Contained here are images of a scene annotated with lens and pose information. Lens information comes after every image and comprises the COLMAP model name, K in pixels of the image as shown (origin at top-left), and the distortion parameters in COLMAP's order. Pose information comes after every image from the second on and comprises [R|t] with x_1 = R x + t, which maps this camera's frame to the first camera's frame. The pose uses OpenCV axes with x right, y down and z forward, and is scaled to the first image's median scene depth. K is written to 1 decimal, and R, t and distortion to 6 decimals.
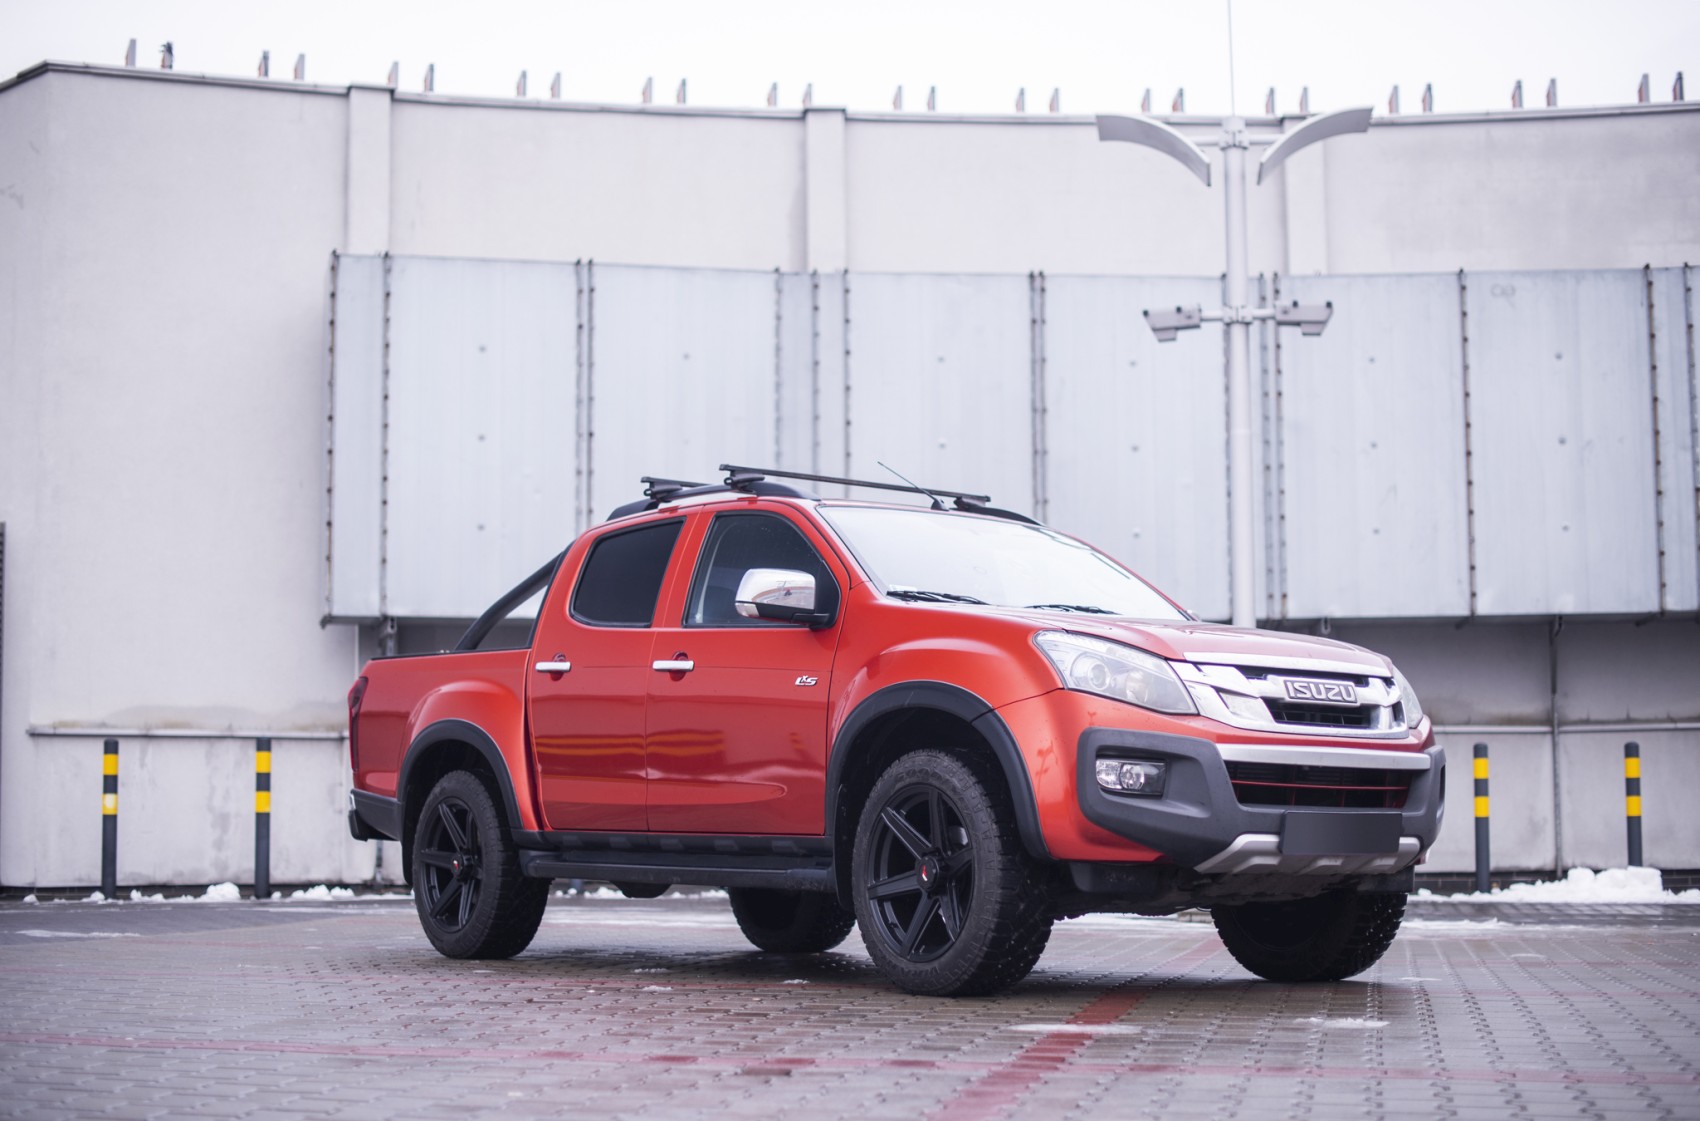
lens RADIAL K [[2625.0, 0, 912.2], [0, 2625.0, 558.9], [0, 0, 1]] dist [-0.132616, 0.050980]
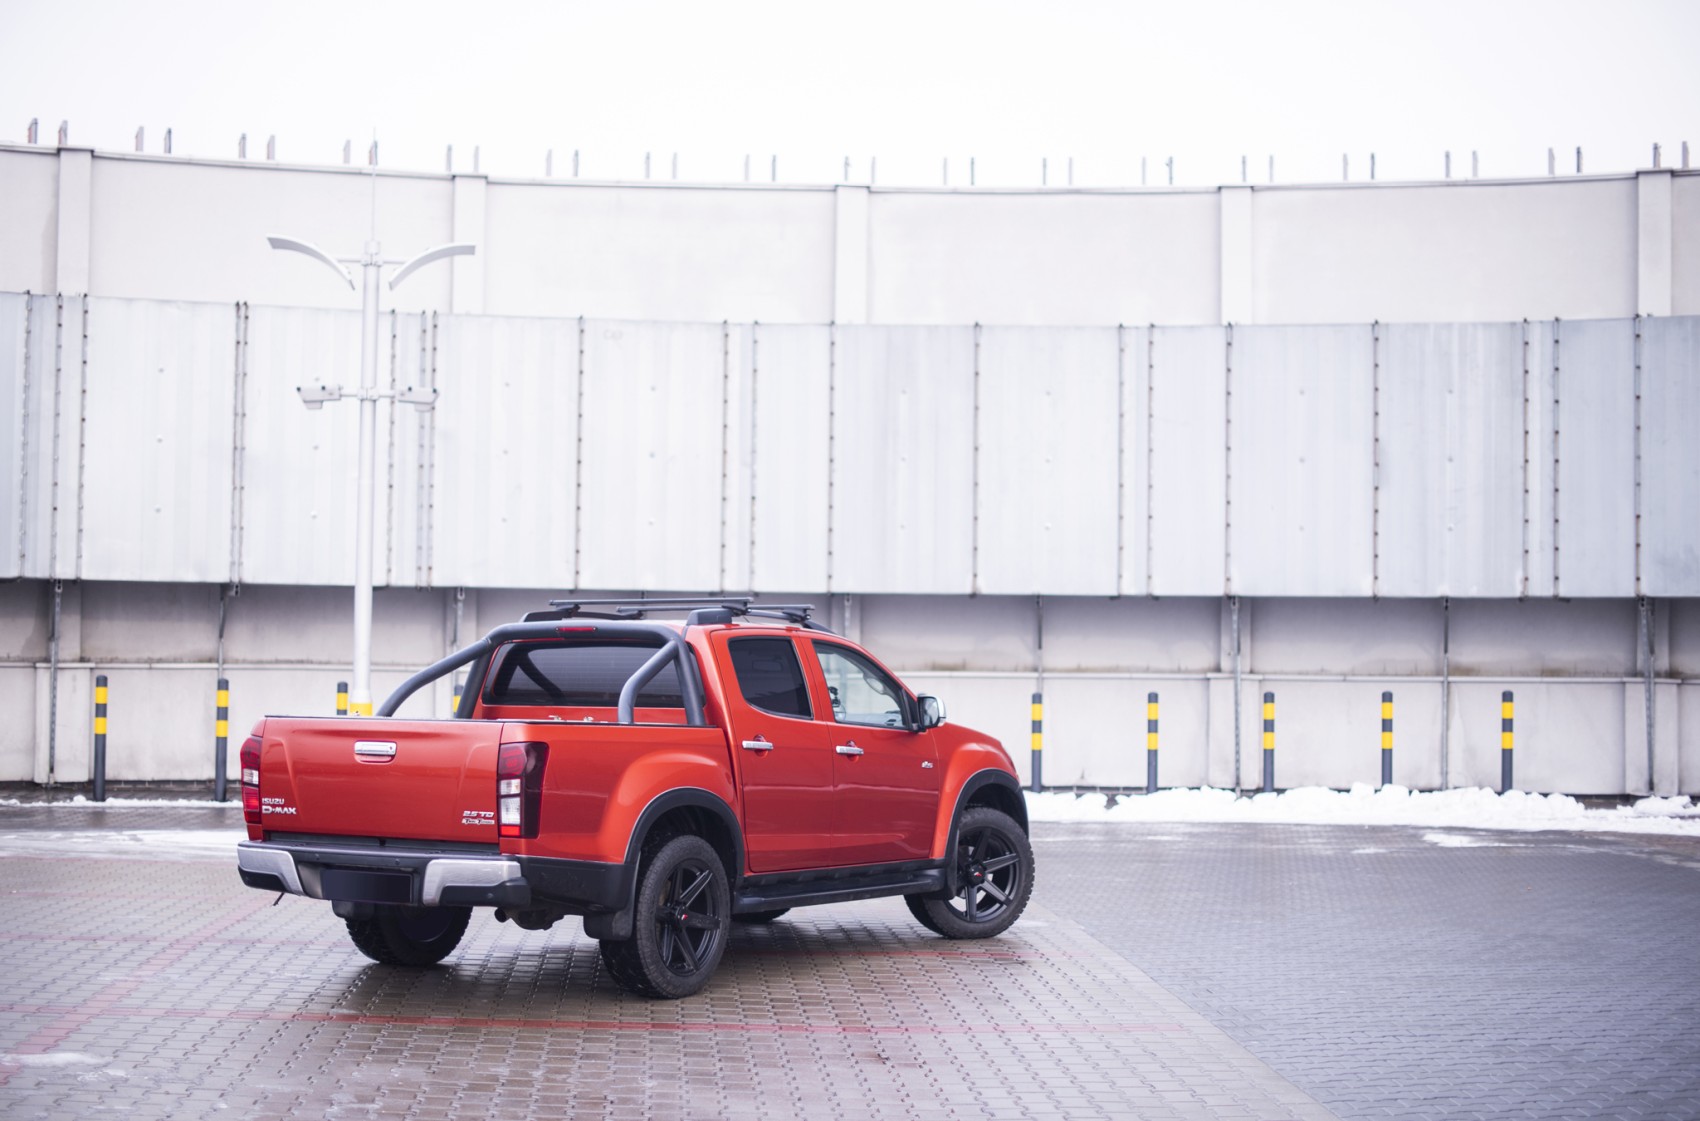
lens RADIAL K [[2458.2, 0, 850.0], [0, 2458.2, 560.5], [0, 0, 1]] dist [-0.151645, 0.095343]
pose [[0.967813, 0.027719, 0.250138, 0.041664], [-0.047875, 0.996044, 0.074858, -0.088260], [-0.247073, -0.084424, 0.965312, -0.199533]]
